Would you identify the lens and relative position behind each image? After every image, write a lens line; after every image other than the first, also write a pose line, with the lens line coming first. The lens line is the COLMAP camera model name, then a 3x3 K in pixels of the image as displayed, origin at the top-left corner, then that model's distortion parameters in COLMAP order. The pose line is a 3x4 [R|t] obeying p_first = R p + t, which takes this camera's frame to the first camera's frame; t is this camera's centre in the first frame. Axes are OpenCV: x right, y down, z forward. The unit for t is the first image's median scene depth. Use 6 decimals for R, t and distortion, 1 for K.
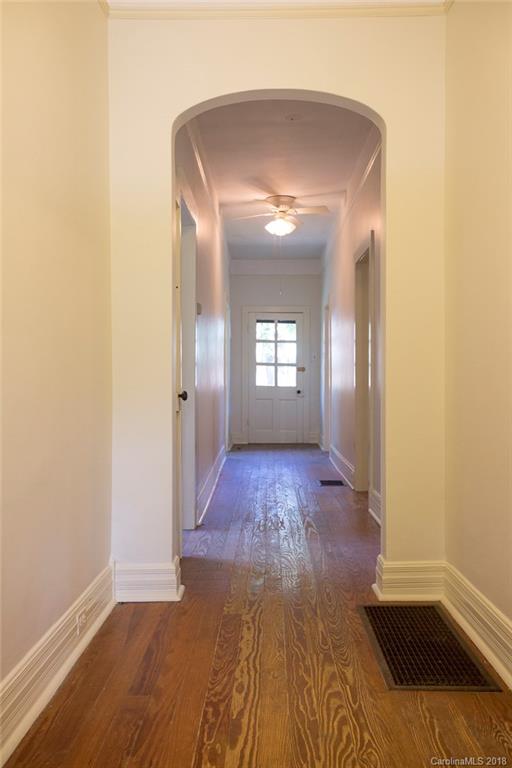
lens RADIAL K [[682.1, 0, 251.8], [0, 682.1, 382.4], [0, 0, 1]] dist [0.043567, -0.003226]
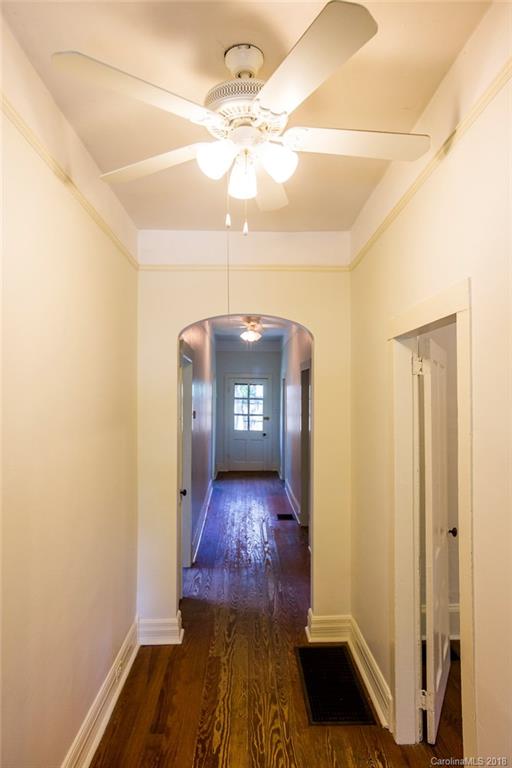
lens RADIAL K [[499.8, 0, 252.8], [0, 499.8, 386.7], [0, 0, 1]] dist [0.005976, 0.010314]
pose [[0.999199, 0.004700, 0.039737, 0.009119], [-0.003984, 0.999829, -0.018084, -0.234673], [-0.039816, 0.017911, 0.999046, -0.143257]]
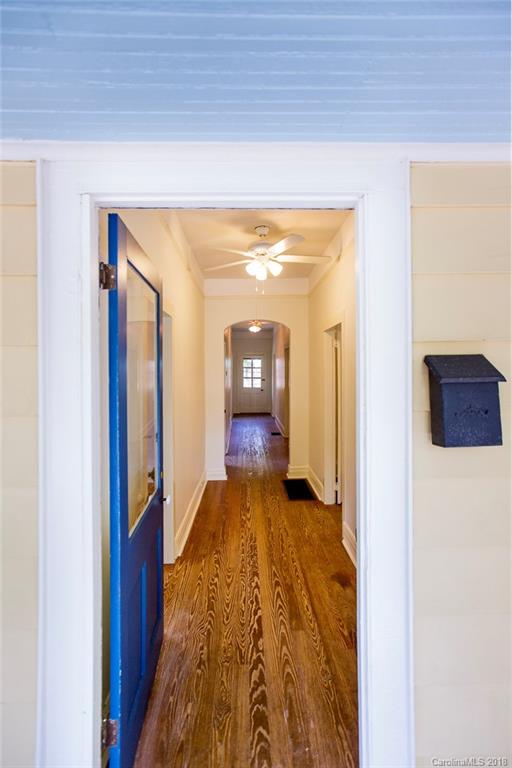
lens RADIAL K [[354.3, 0, 256.3], [0, 354.3, 386.0], [0, 0, 1]] dist [-0.001636, -0.000021]
pose [[0.998496, -0.006750, 0.054416, -0.052523], [0.004232, 0.998921, 0.046252, -0.191555], [-0.054670, -0.045952, 0.997447, -0.625917]]
